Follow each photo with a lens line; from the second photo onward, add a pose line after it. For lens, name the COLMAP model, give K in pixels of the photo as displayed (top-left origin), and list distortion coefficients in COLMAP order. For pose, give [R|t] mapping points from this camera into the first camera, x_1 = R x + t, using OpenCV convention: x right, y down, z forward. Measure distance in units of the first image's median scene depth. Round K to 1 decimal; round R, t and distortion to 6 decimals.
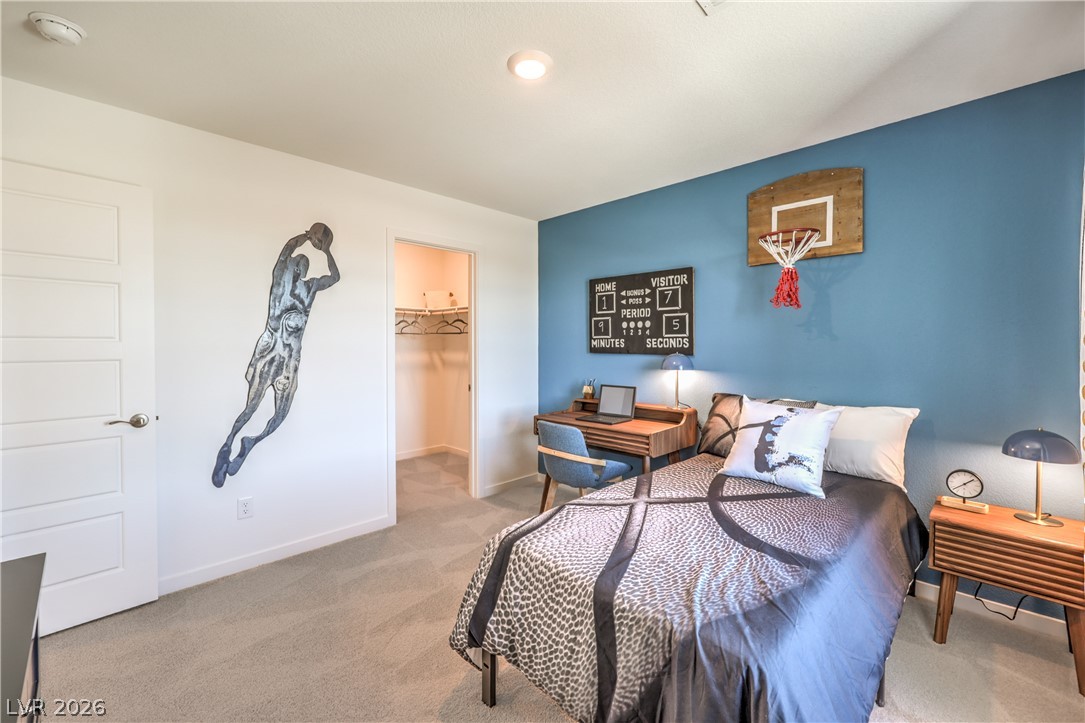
lens RADIAL K [[442.3, 0, 543.4], [0, 442.3, 352.7], [0, 0, 1]] dist [0.001950, 0.000219]
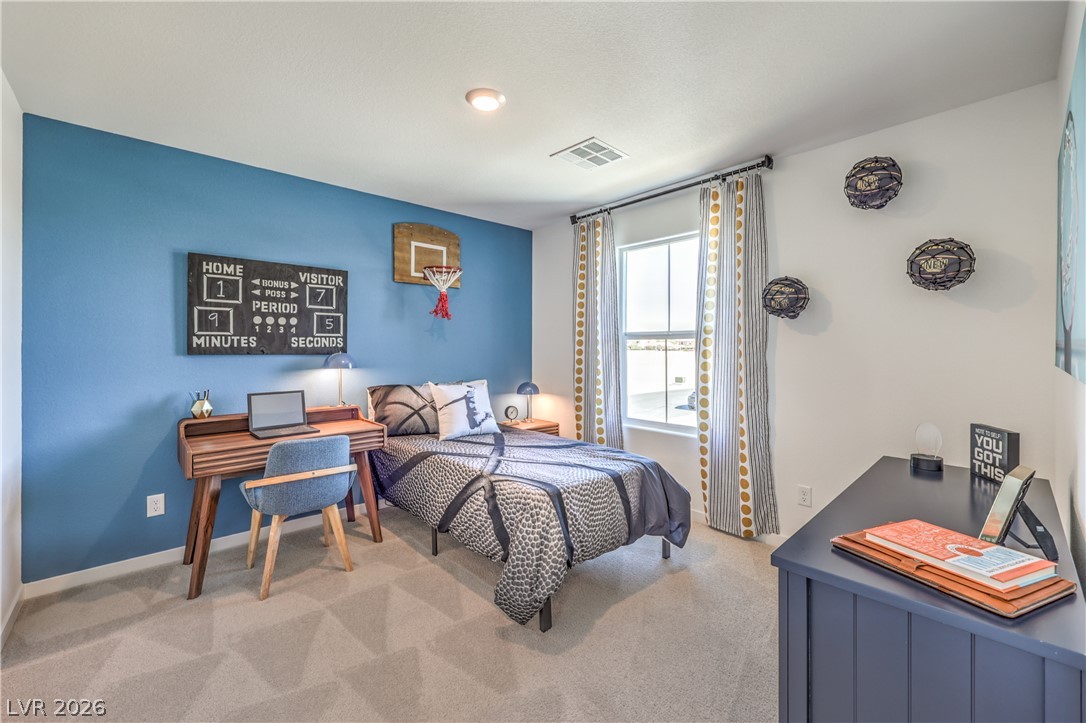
lens RADIAL K [[442.7, 0, 543.9], [0, 442.7, 352.7], [0, 0, 1]] dist [0.001950, 0.000219]
pose [[0.052672, -0.012799, 0.998530, -0.650379], [0.017488, 0.999776, 0.011893, -0.001893], [-0.998459, 0.016836, 0.052884, 0.440120]]
